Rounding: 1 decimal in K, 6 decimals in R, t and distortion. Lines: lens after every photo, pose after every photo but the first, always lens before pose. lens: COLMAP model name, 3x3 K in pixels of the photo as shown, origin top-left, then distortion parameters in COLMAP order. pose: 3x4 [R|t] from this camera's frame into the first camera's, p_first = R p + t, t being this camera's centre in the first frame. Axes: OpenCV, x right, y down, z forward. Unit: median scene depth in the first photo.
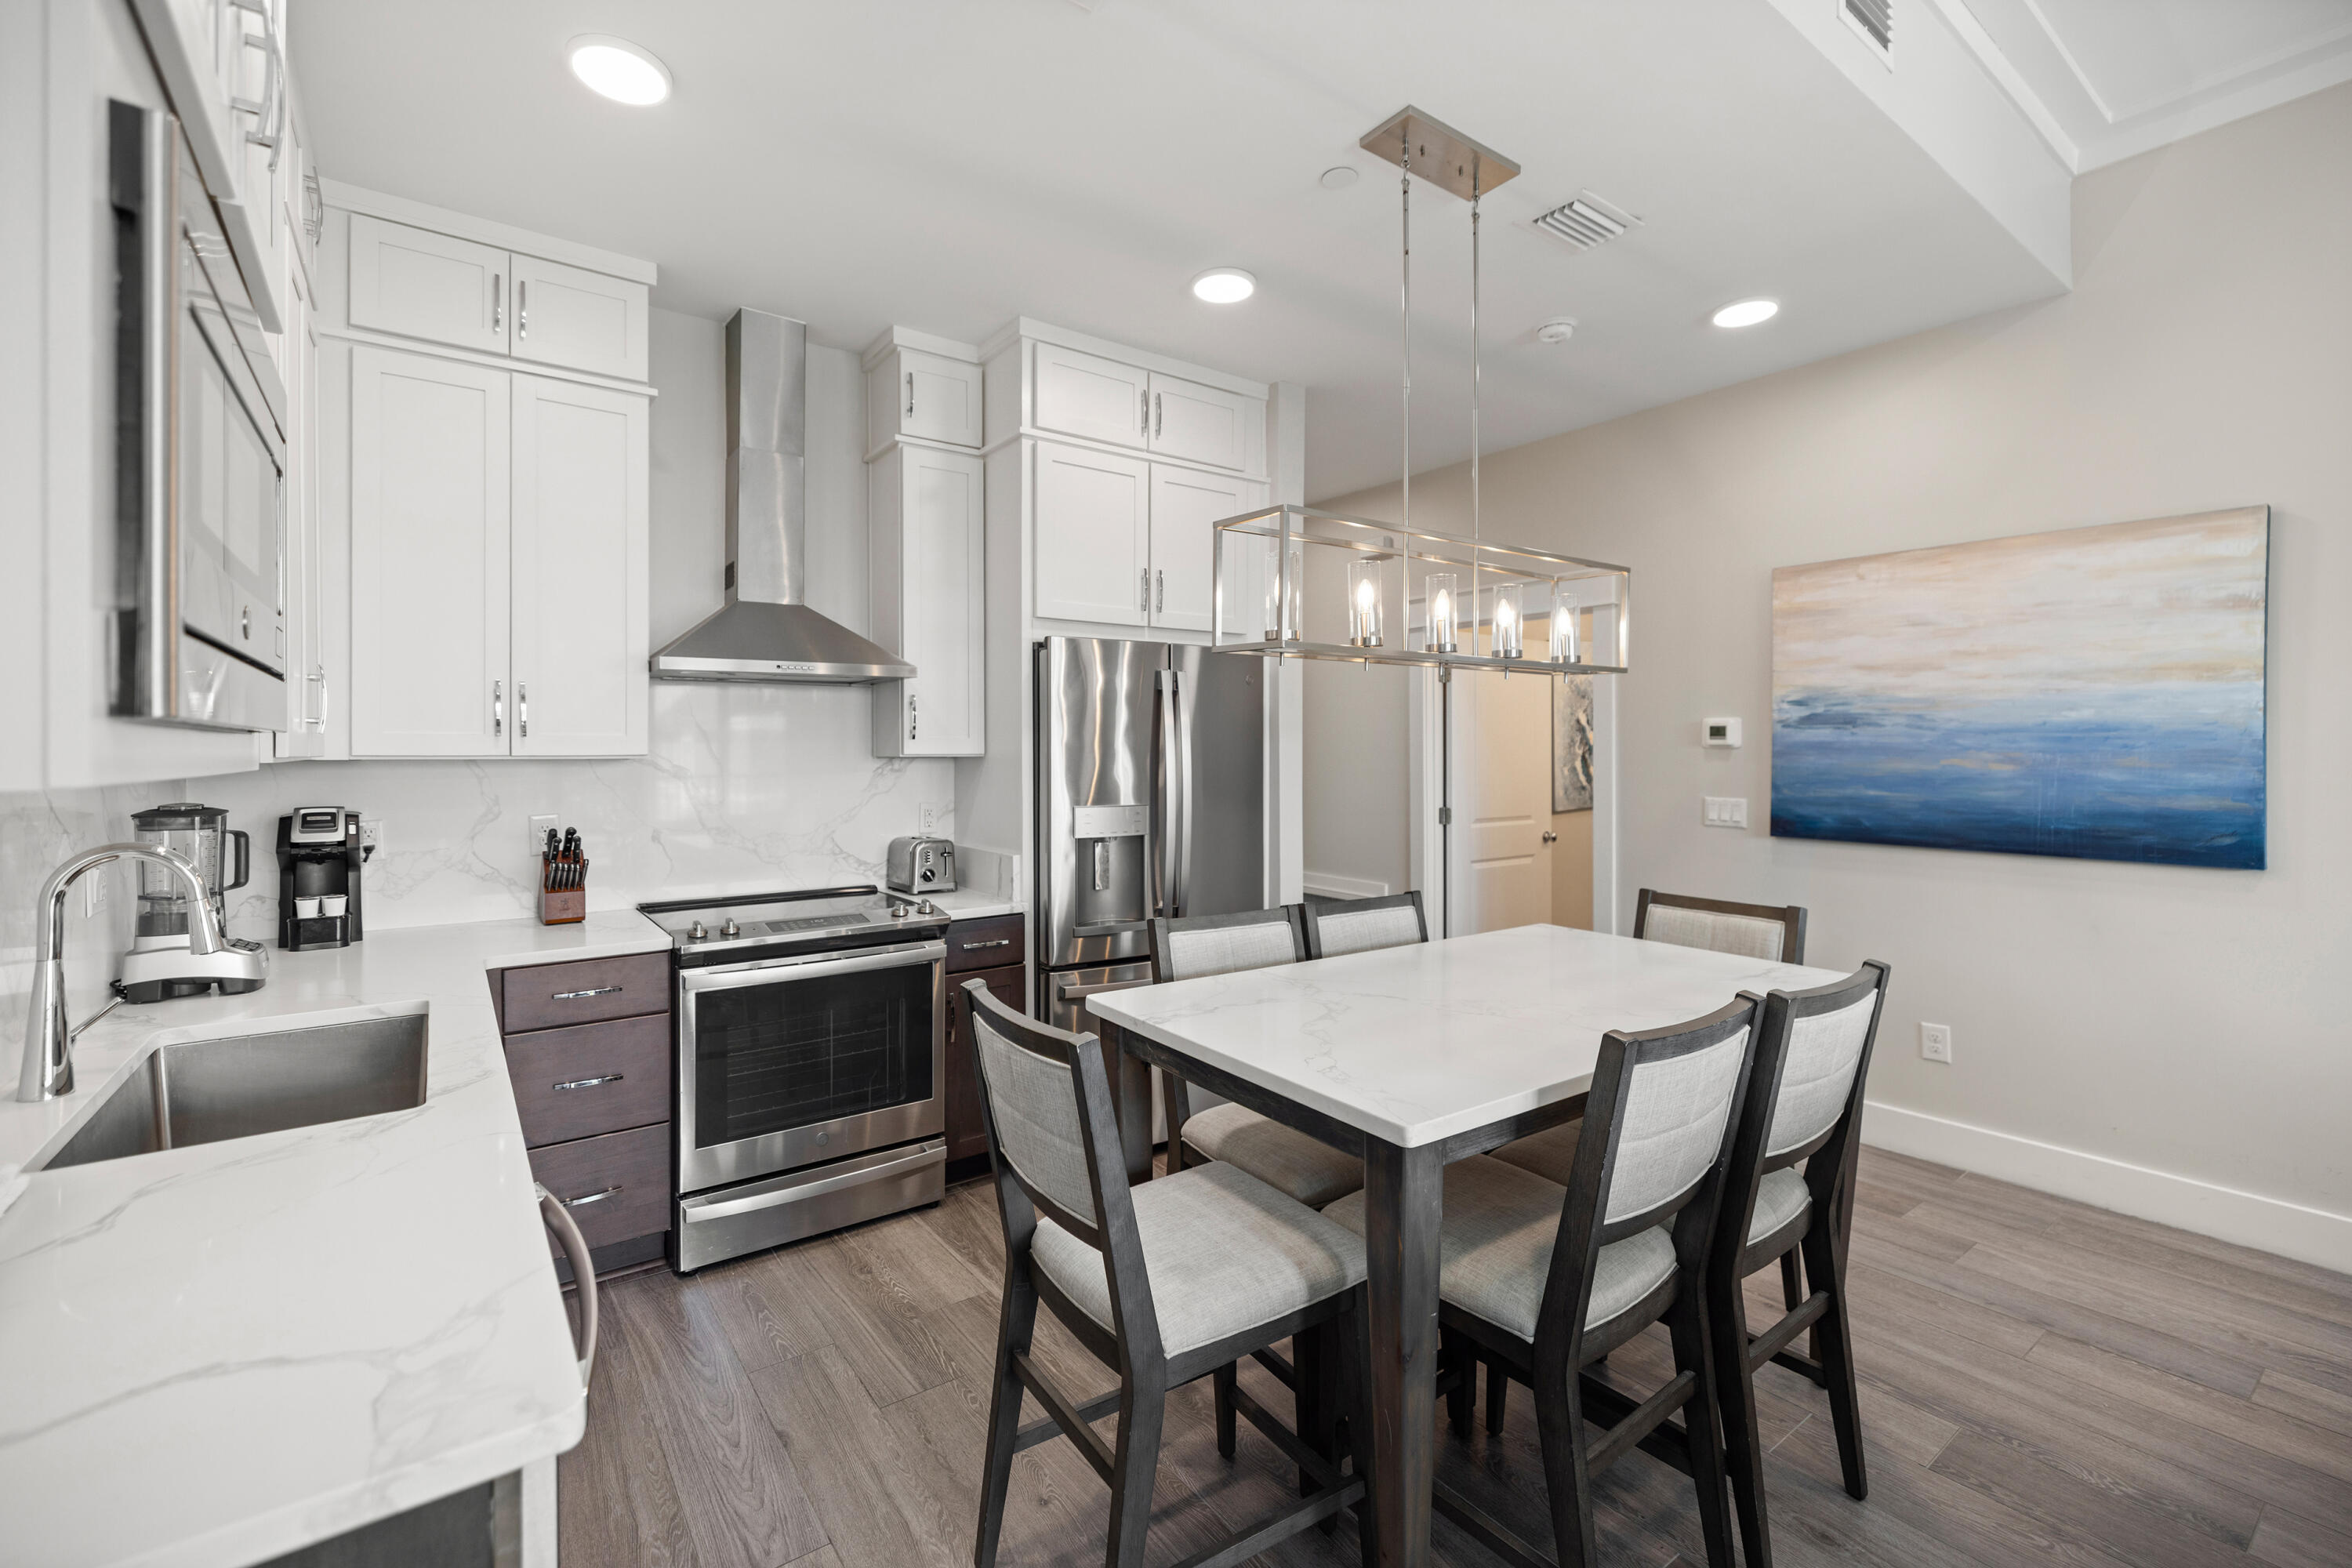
lens RADIAL K [[993.2, 0, 1163.8], [0, 993.2, 748.2], [0, 0, 1]] dist [0.000589, -0.000616]
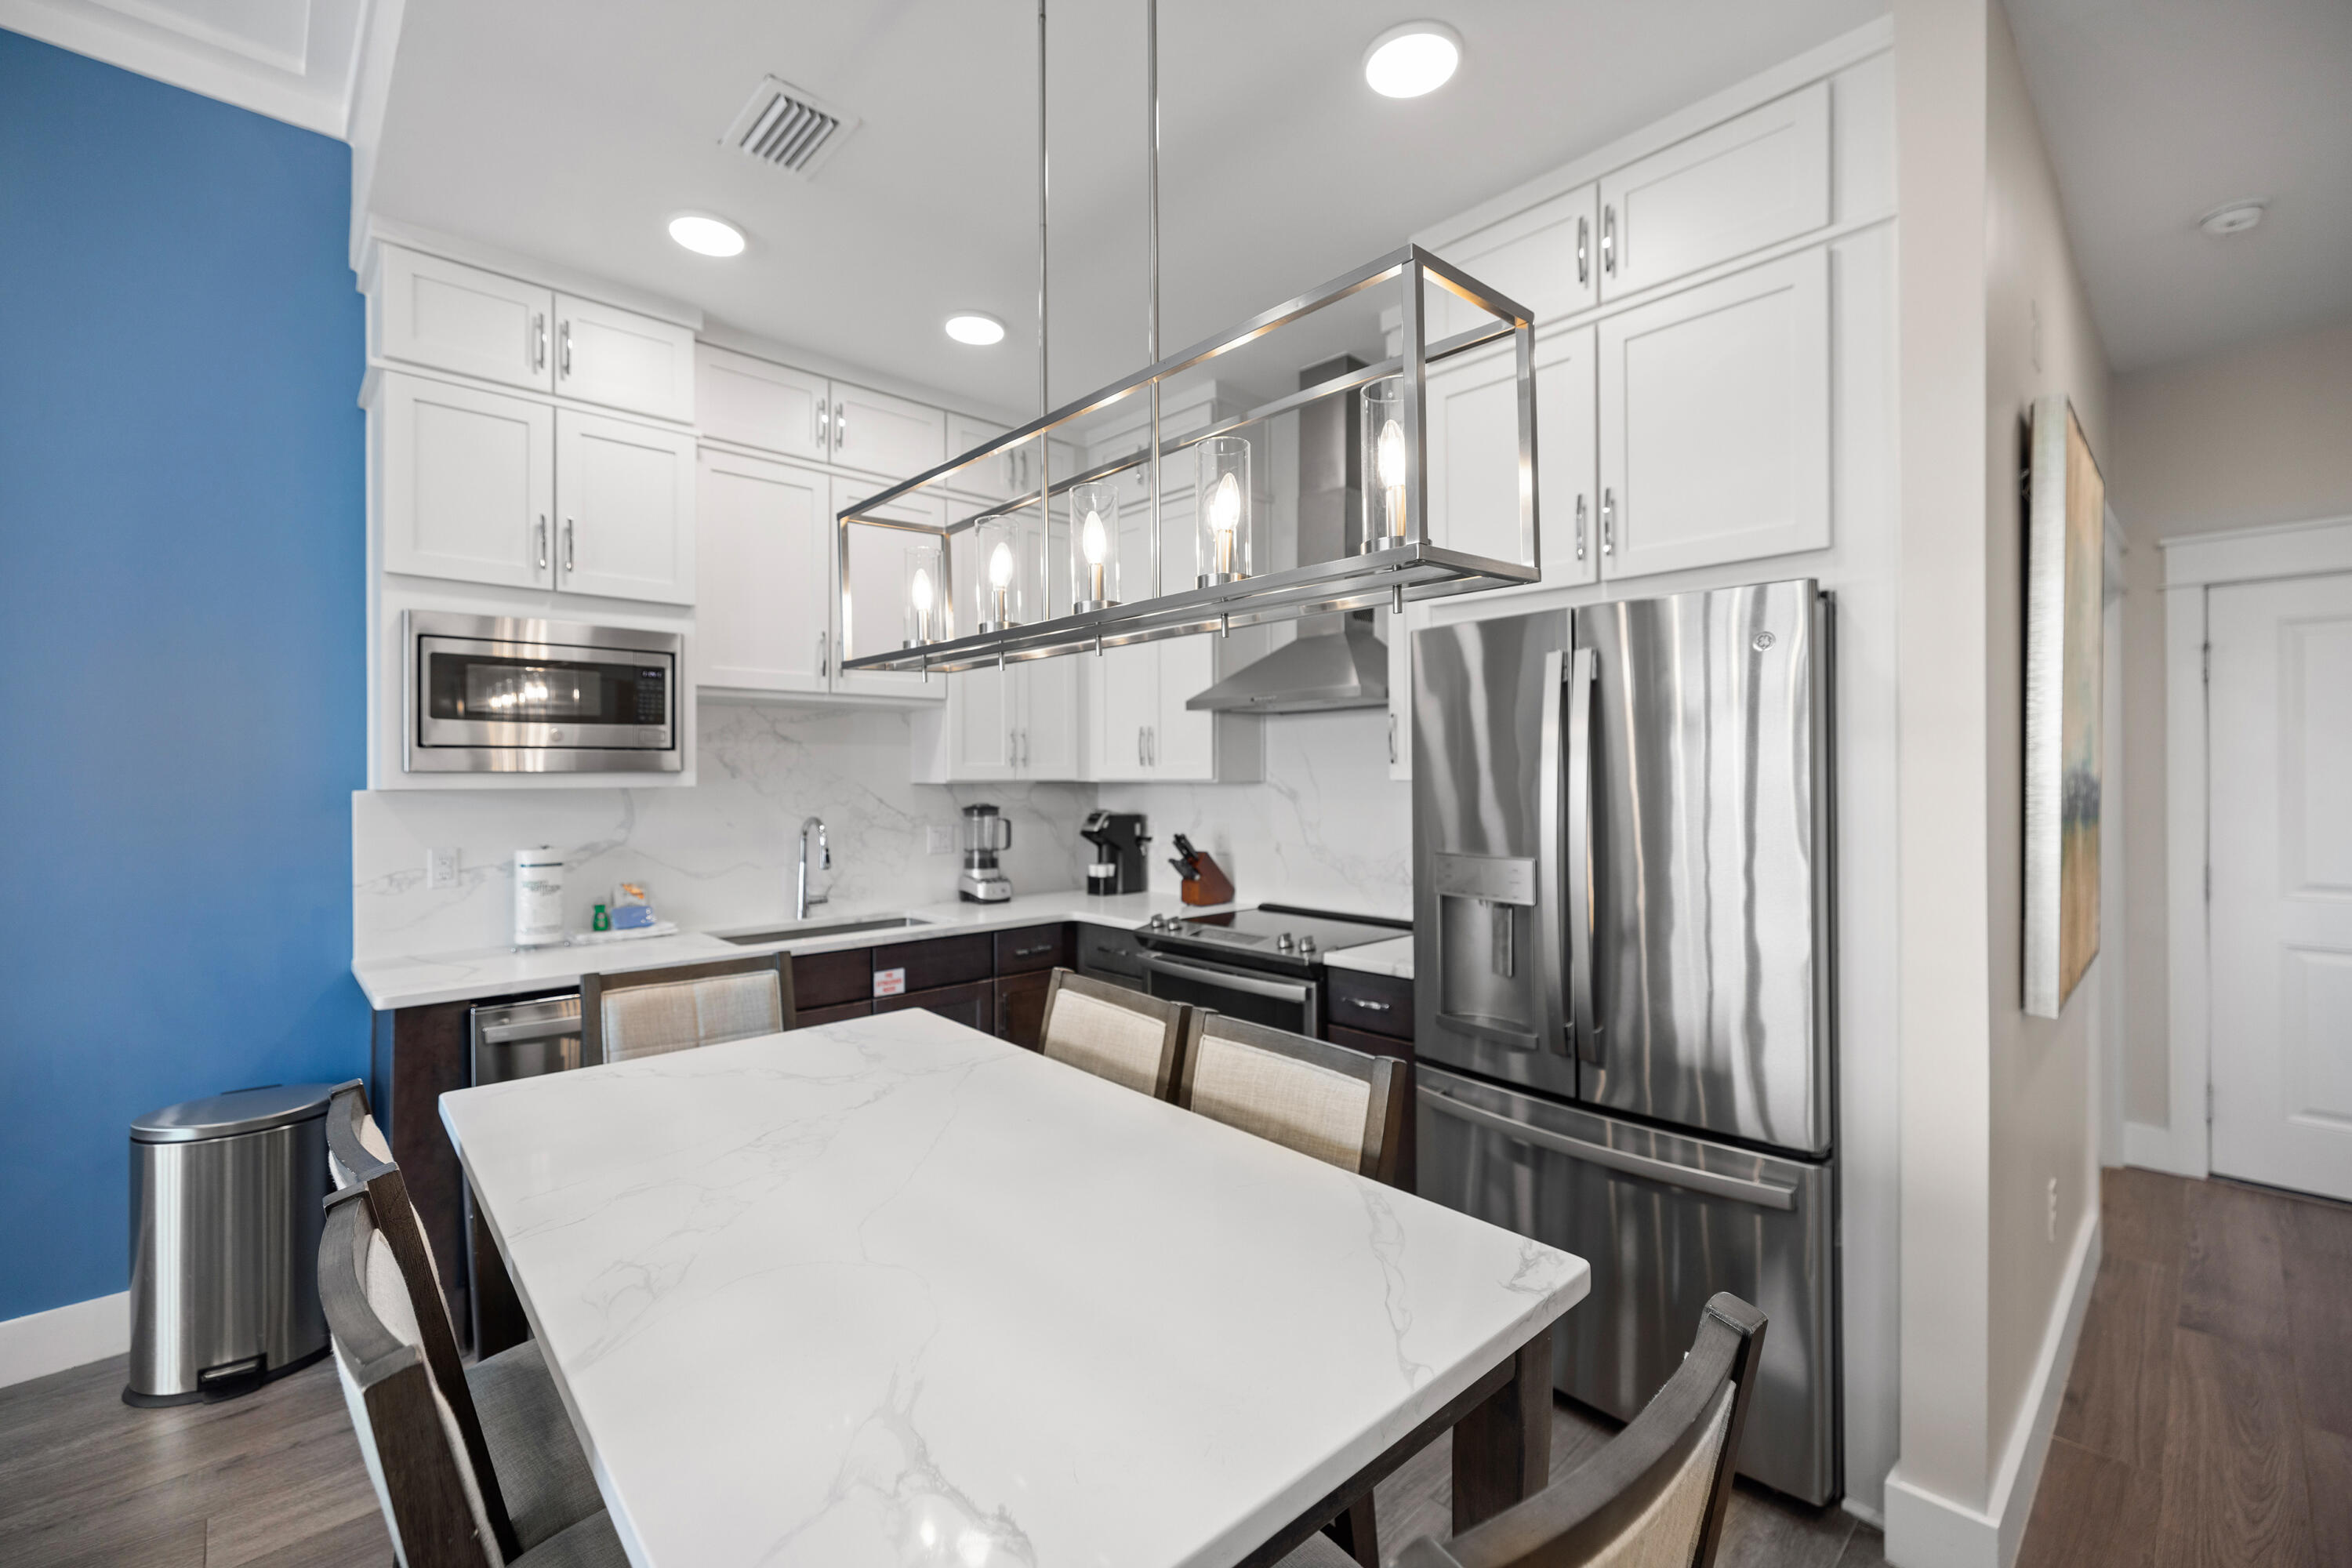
lens RADIAL K [[990.0, 0, 1178.8], [0, 990.0, 768.5], [0, 0, 1]] dist [0.001423, 0.000055]
pose [[0.138317, -0.004358, -0.990378, 0.718555], [0.004283, 0.999984, -0.003802, -0.003177], [0.990379, -0.003715, 0.138334, 0.792708]]
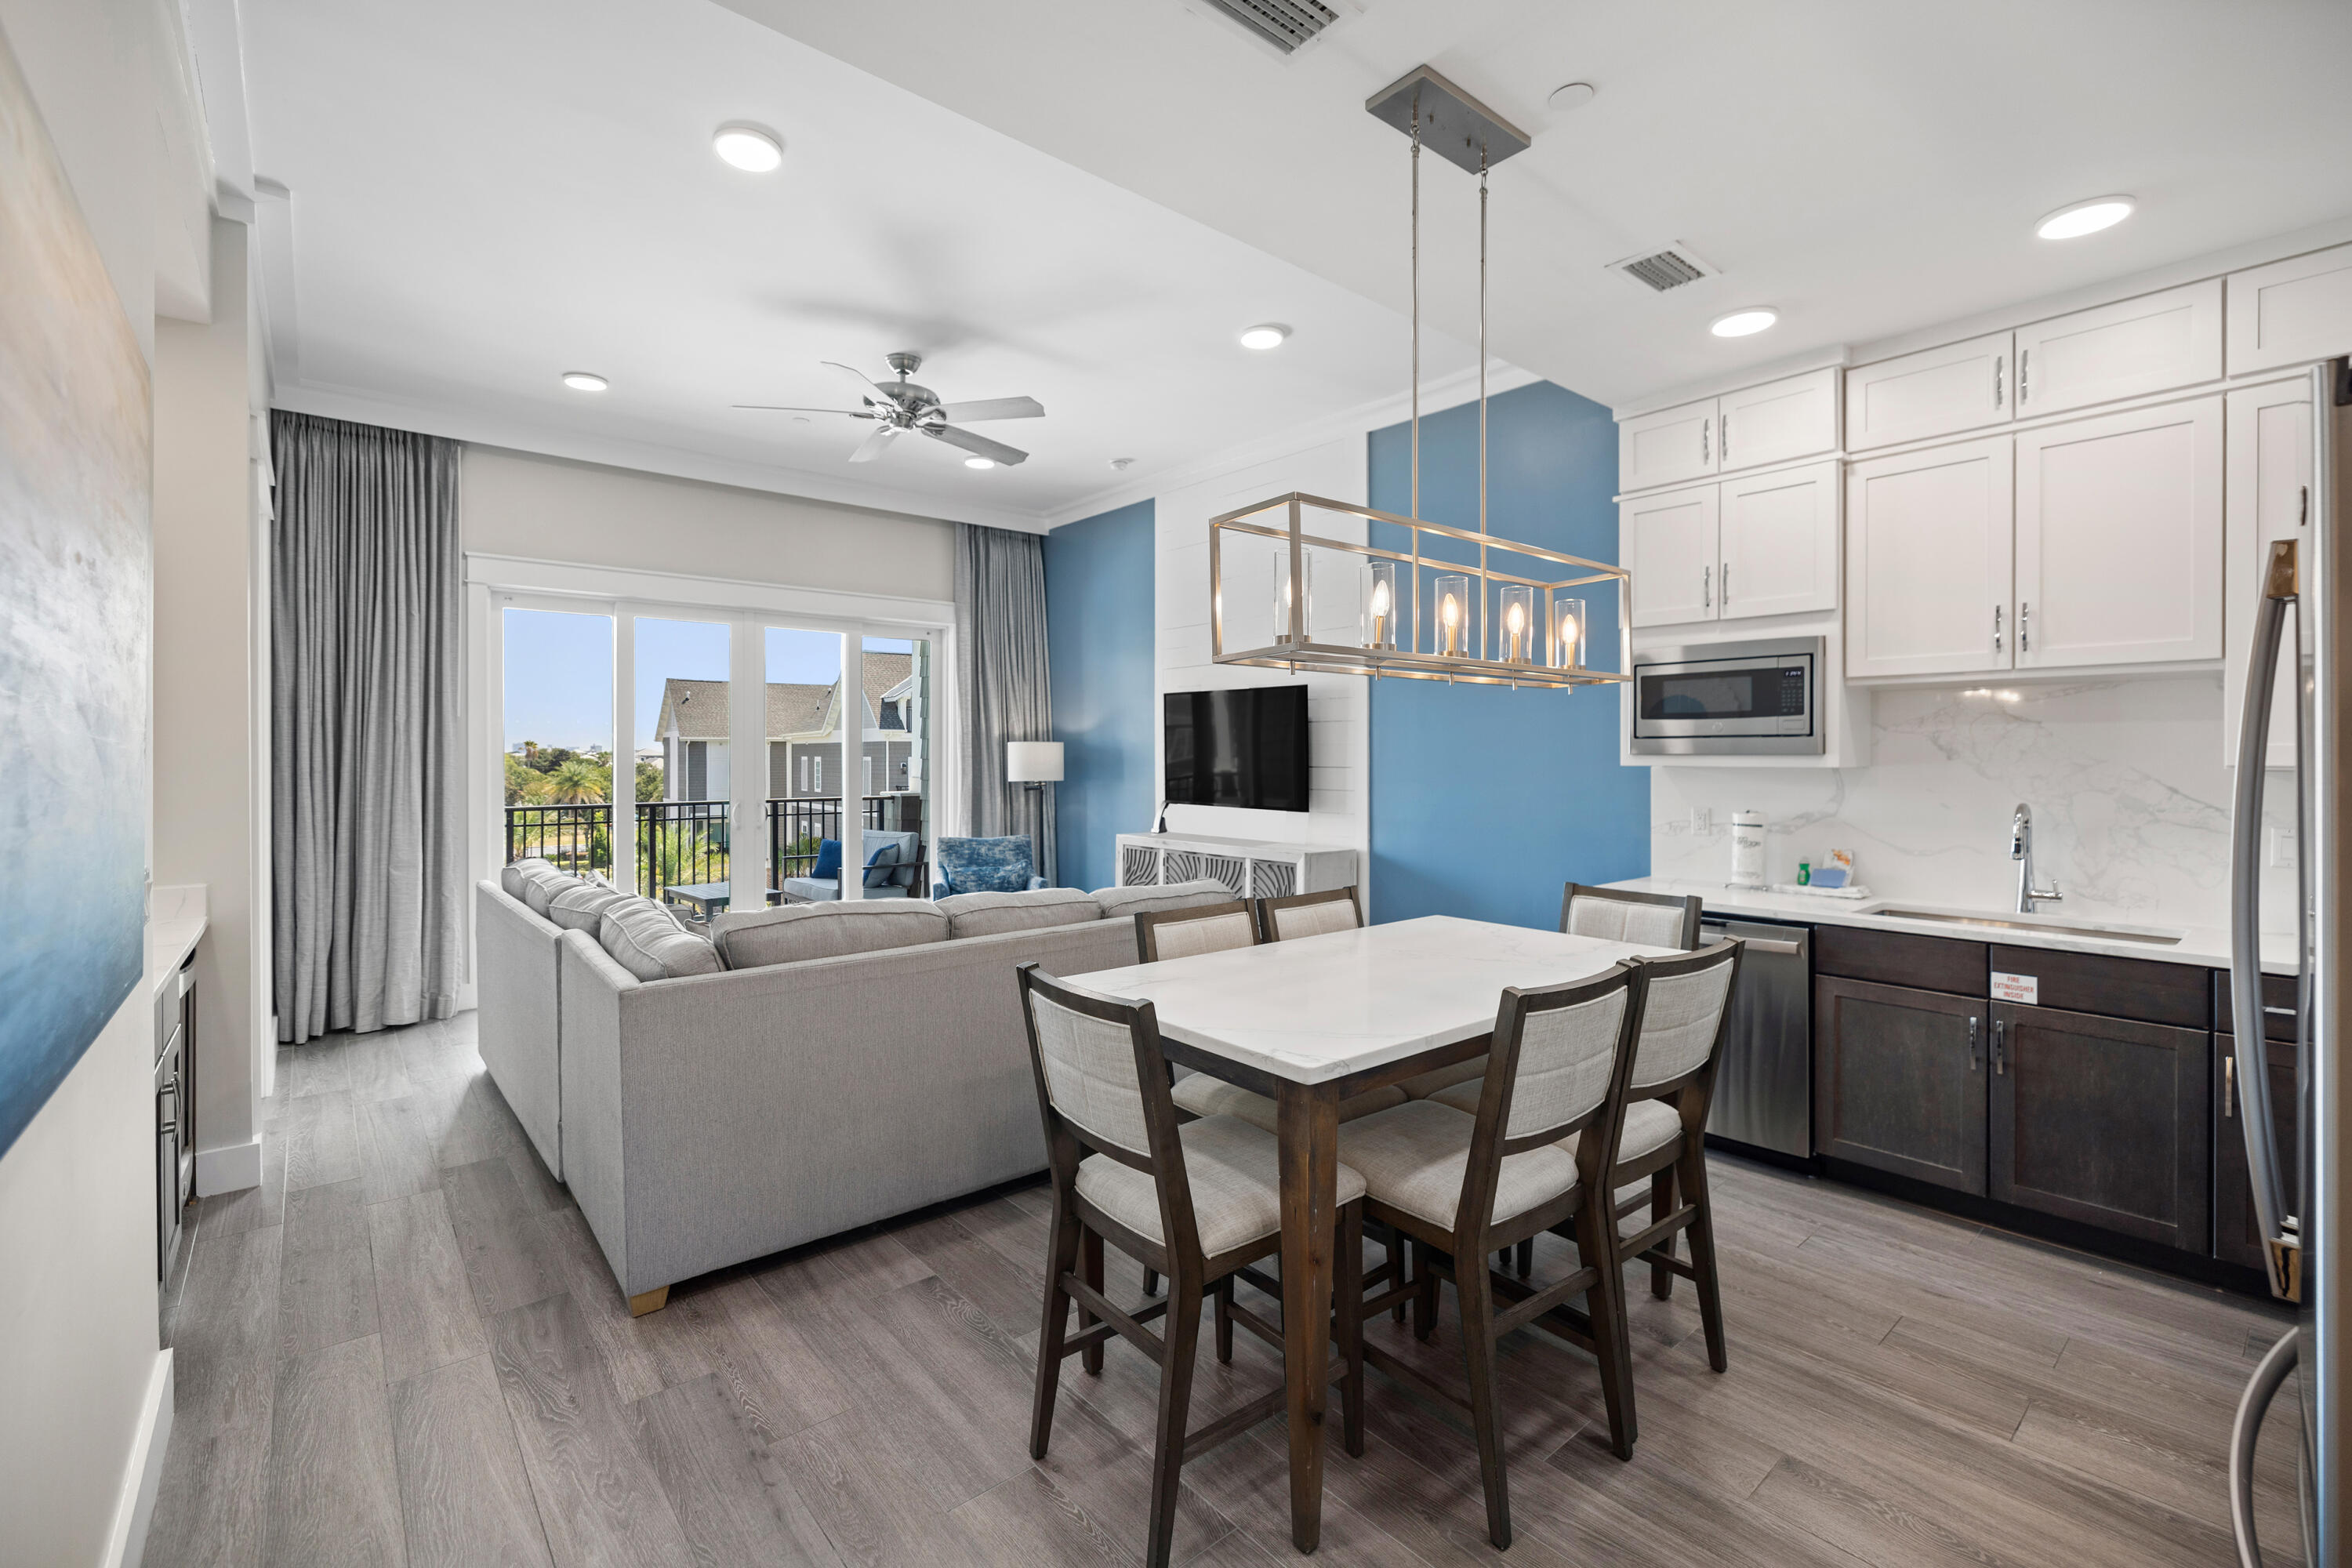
lens RADIAL K [[1024.8, 0, 1171.9], [0, 1024.8, 759.3], [0, 0, 1]] dist [-0.010393, 0.000107]
pose [[-0.996706, 0.003752, -0.081009, 0.511798], [0.003427, 0.999986, 0.004153, -0.008225], [0.081023, 0.003862, -0.996705, 1.573731]]
